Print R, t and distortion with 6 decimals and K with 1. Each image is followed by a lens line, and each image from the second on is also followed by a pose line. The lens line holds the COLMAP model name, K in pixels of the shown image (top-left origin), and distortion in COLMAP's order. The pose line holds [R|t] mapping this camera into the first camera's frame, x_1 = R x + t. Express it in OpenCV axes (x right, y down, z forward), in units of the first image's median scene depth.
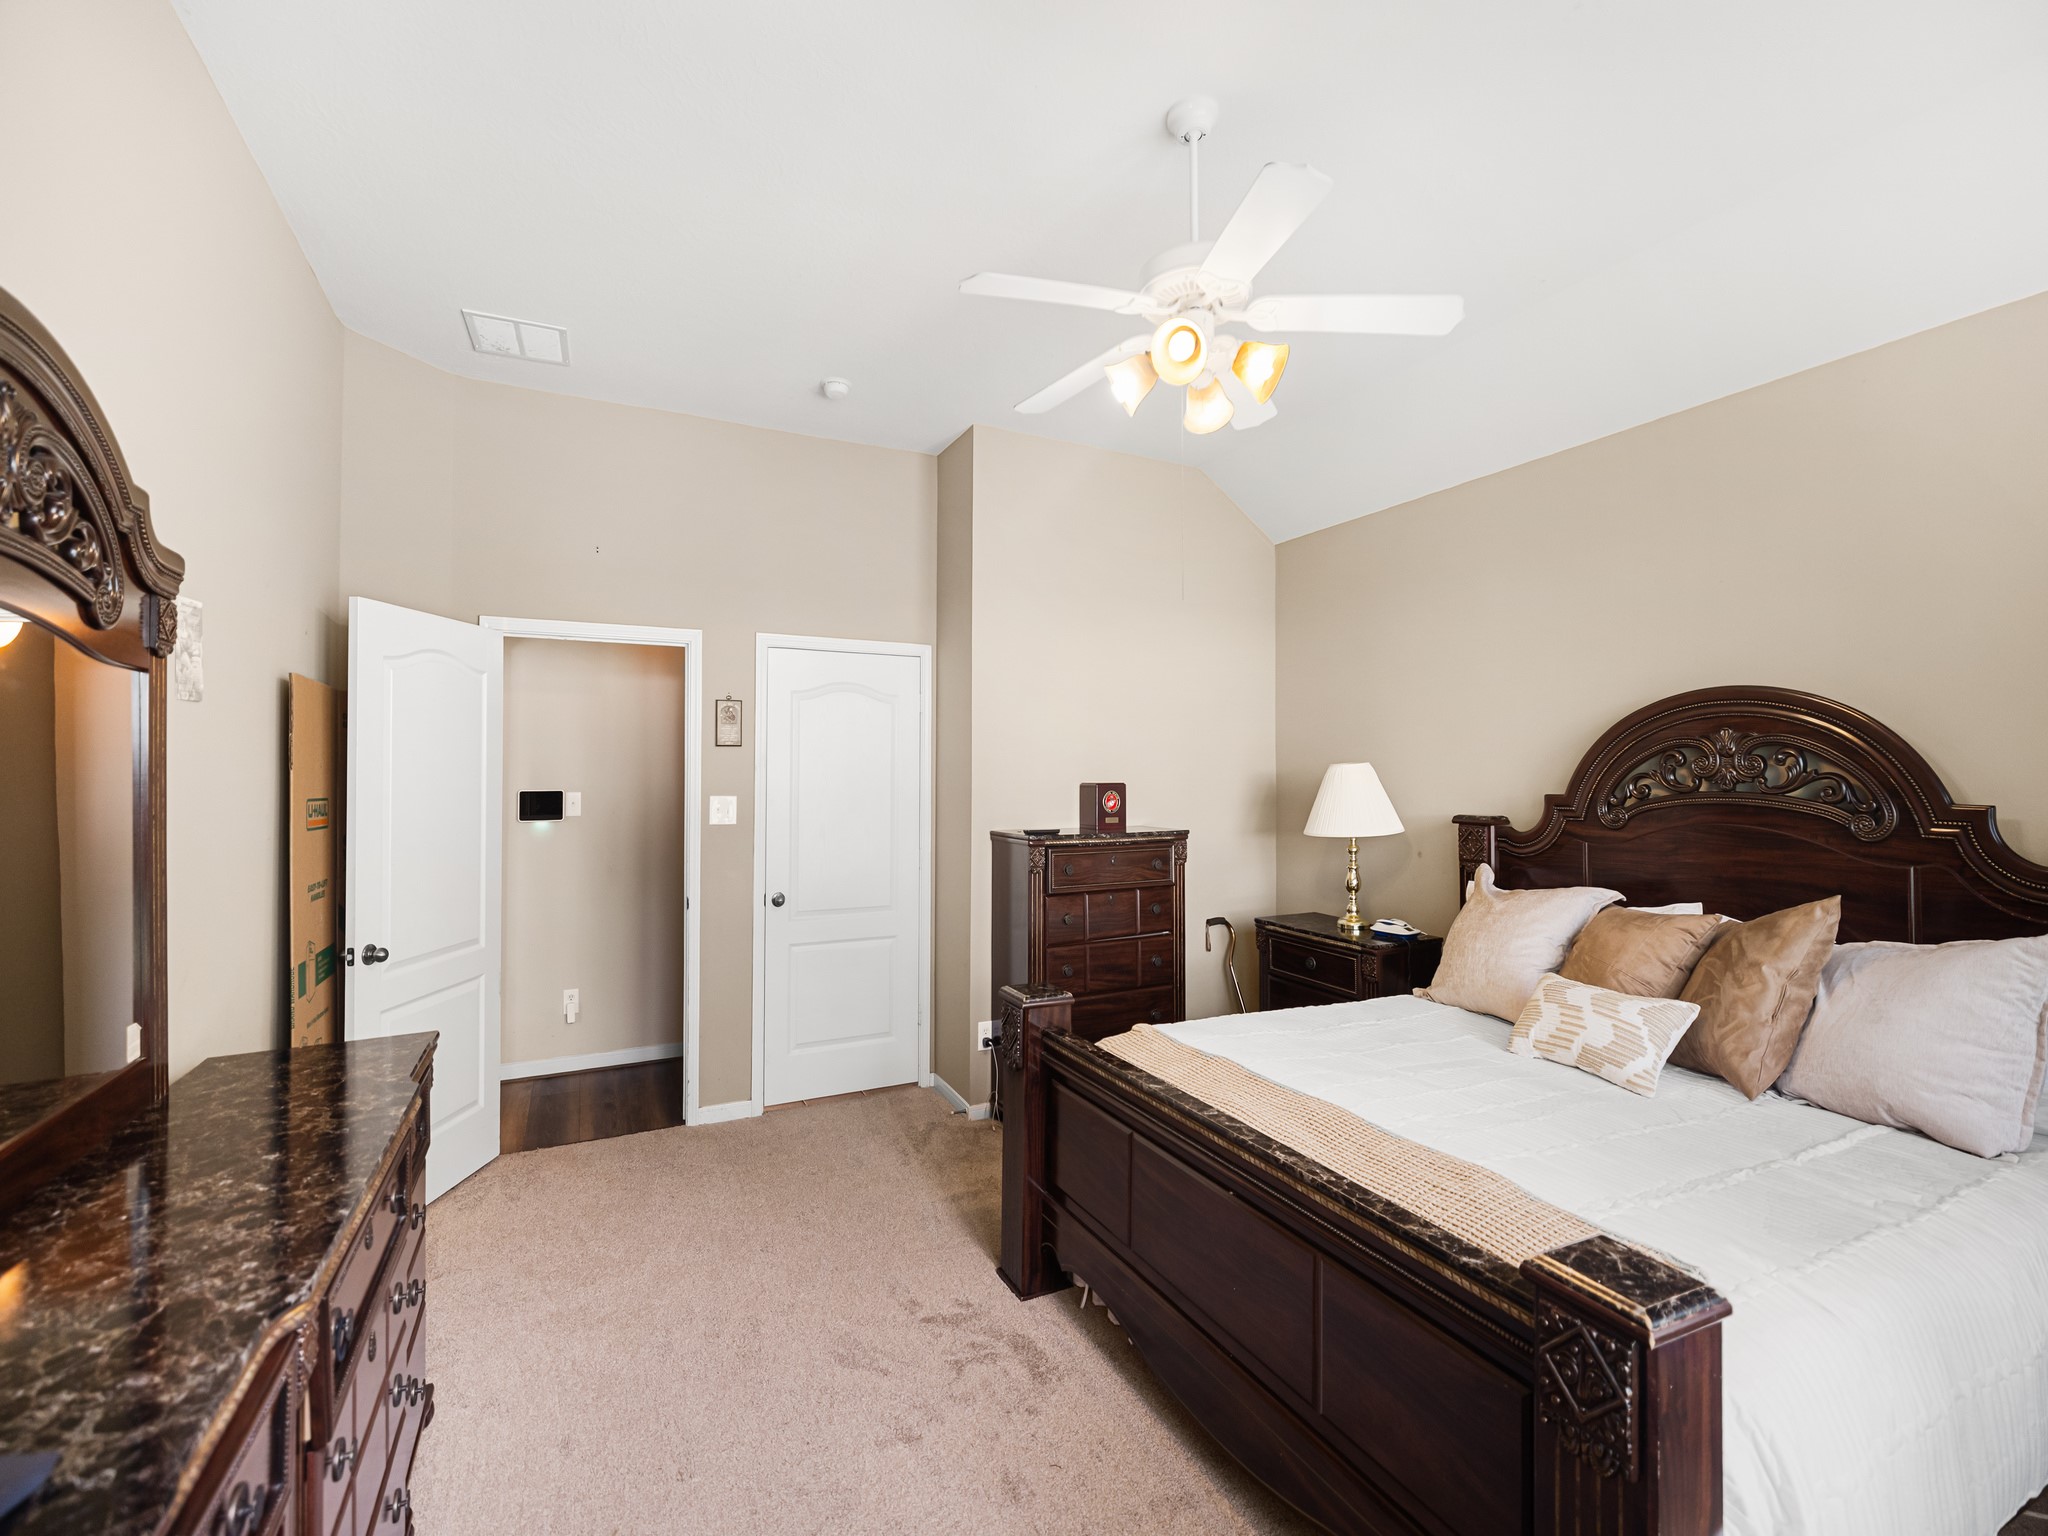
lens RADIAL K [[866.9, 0, 1028.9], [0, 866.9, 767.5], [0, 0, 1]] dist [0.000491, -0.001480]
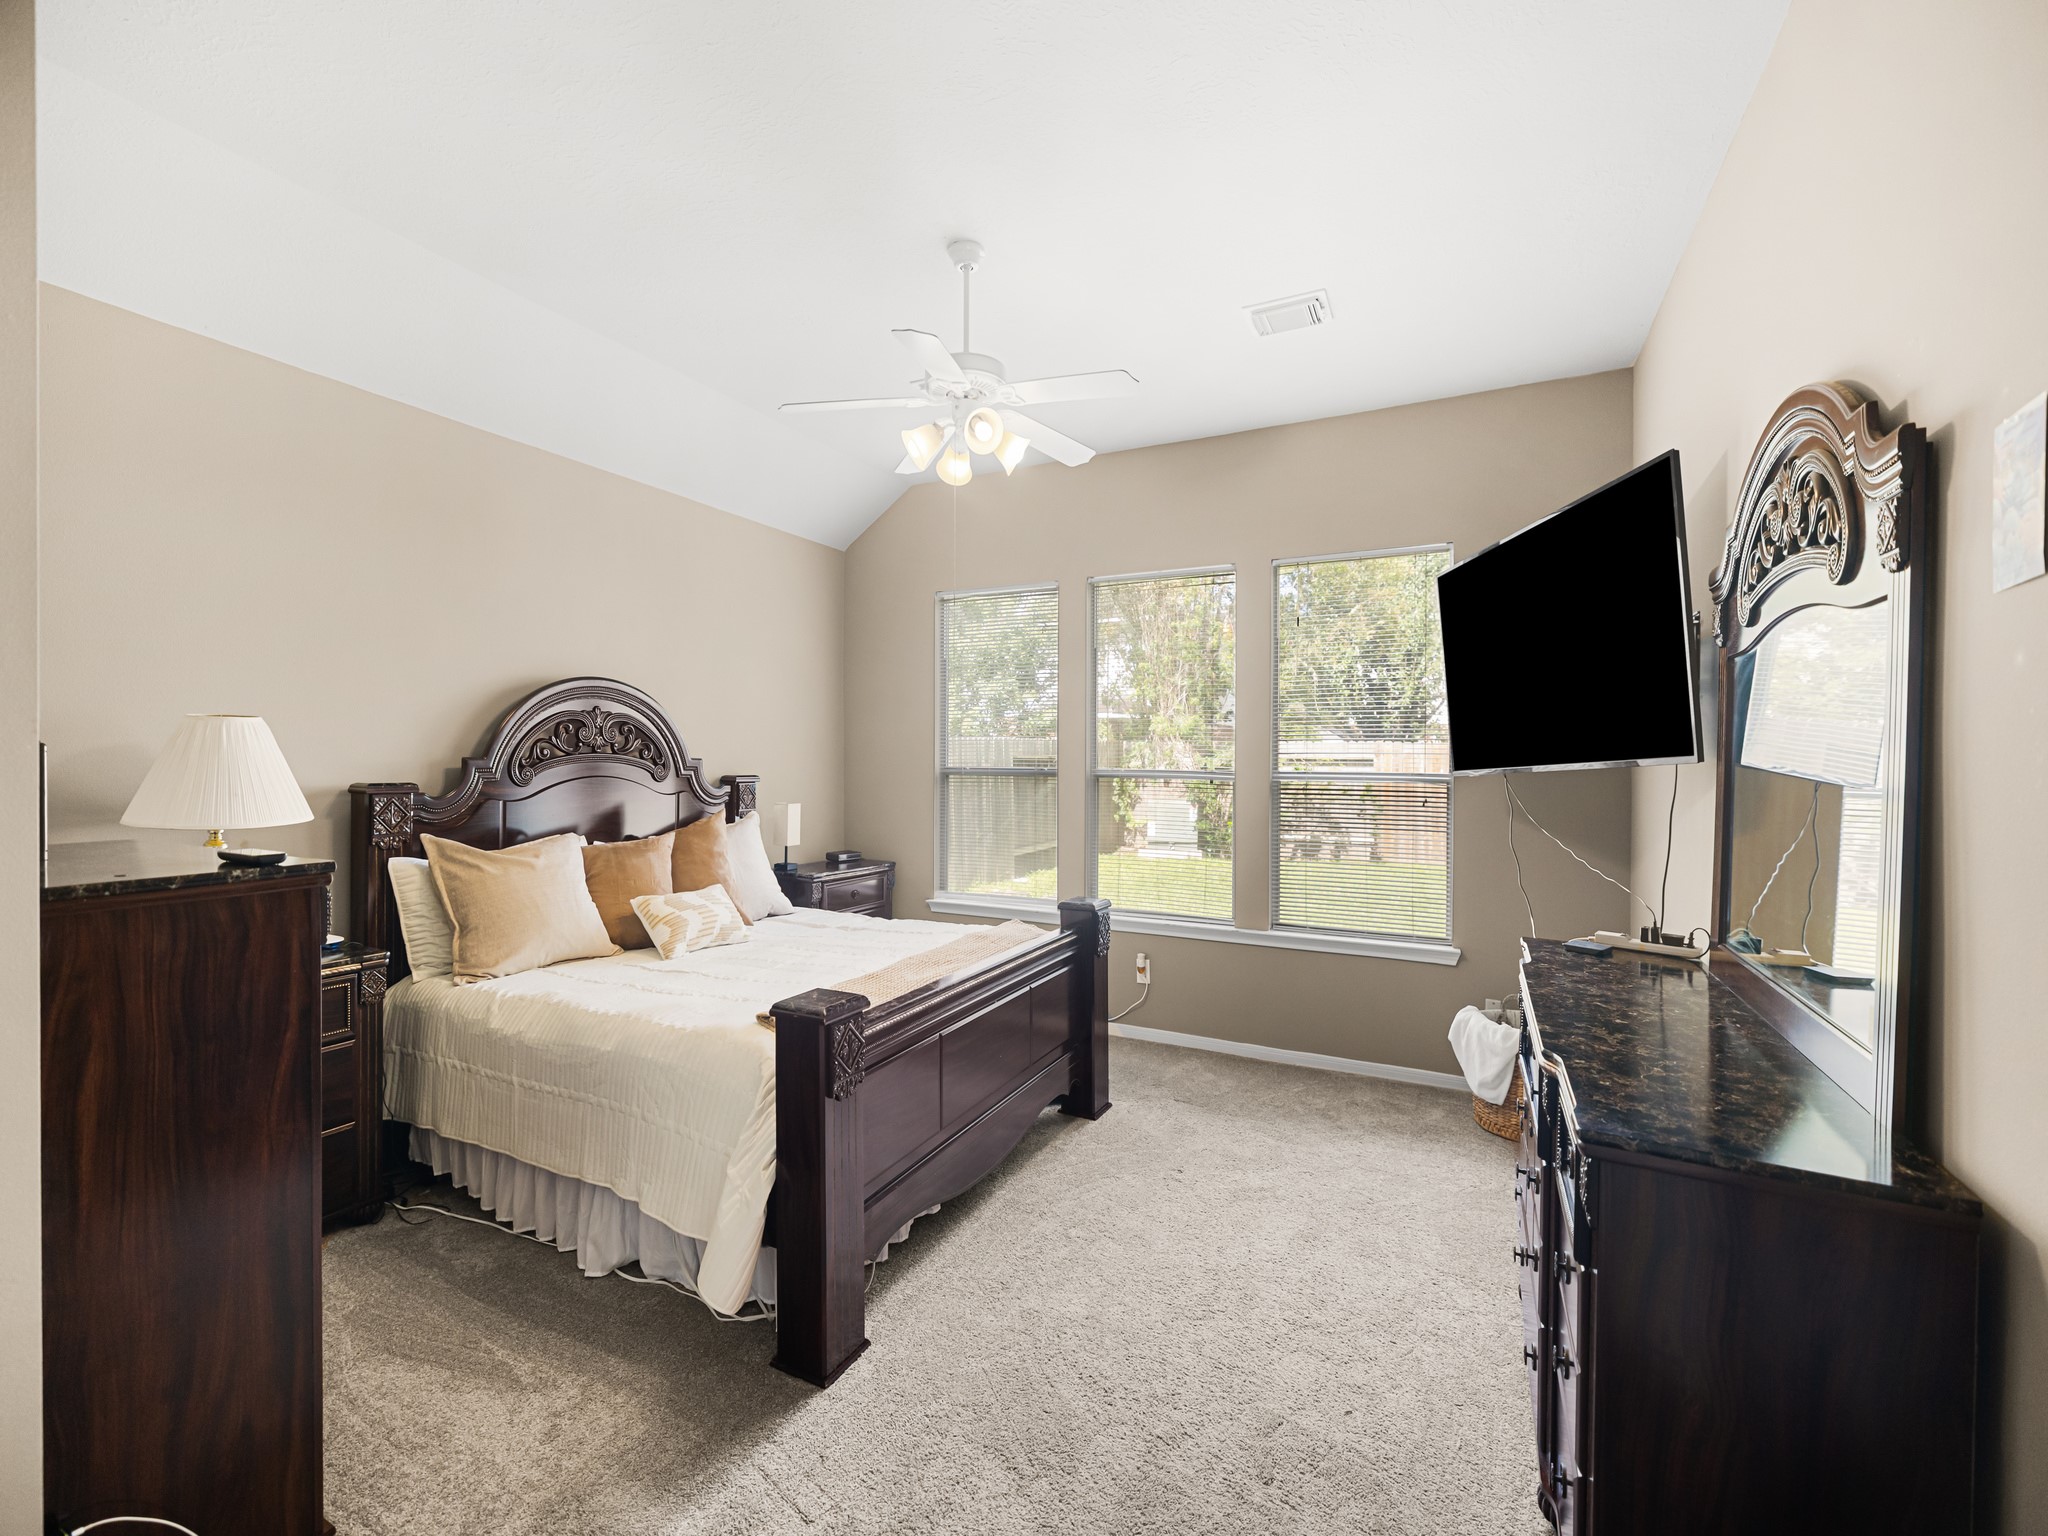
lens RADIAL K [[866.9, 0, 1028.3], [0, 866.9, 759.3], [0, 0, 1]] dist [0.000491, -0.001480]
pose [[-0.602950, -0.012427, 0.797682, -0.904967], [-0.002621, 0.999904, 0.013596, 0.023454], [-0.797775, 0.006107, -0.602925, 1.613758]]
